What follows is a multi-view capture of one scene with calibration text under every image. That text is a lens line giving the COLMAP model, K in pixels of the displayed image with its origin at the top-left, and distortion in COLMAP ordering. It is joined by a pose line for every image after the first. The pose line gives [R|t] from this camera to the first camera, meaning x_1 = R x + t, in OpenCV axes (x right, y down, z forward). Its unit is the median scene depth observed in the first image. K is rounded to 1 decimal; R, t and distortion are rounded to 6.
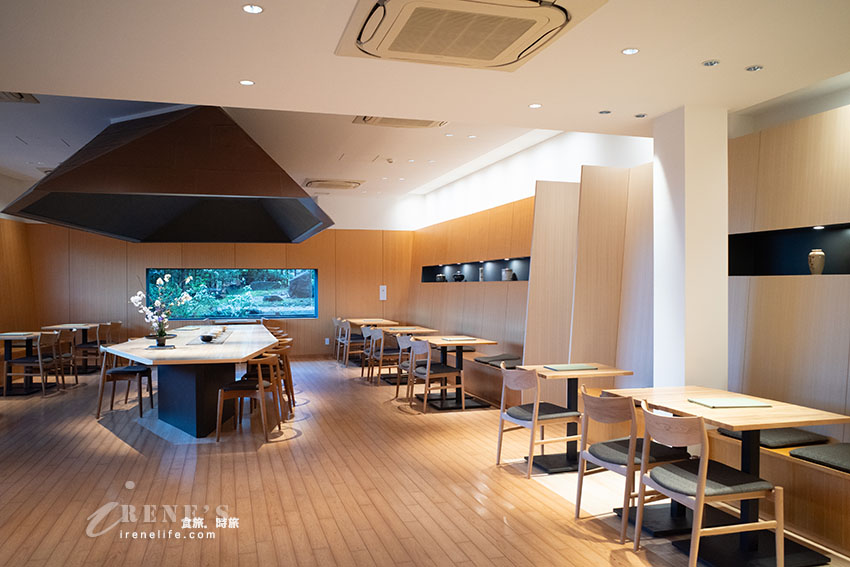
lens RADIAL K [[672.5, 0, 423.4], [0, 672.5, 287.2], [0, 0, 1]] dist [-0.025222, 0.017398]
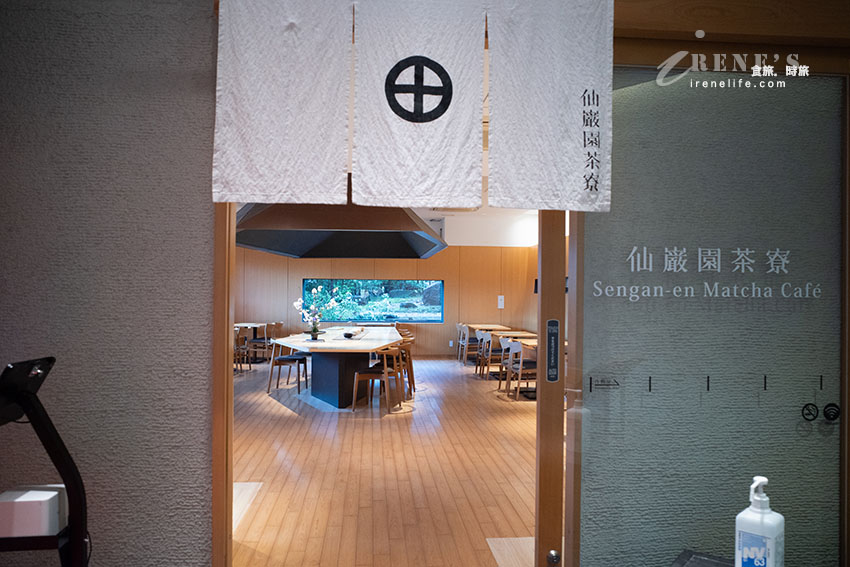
lens RADIAL K [[672.5, 0, 425.8], [0, 672.5, 284.7], [0, 0, 1]] dist [-0.025222, 0.017398]
pose [[0.978479, 0.011480, -0.206028, 0.080963], [-0.014899, 0.999776, -0.015052, -0.003428], [0.205809, 0.017798, 0.978430, -0.215528]]
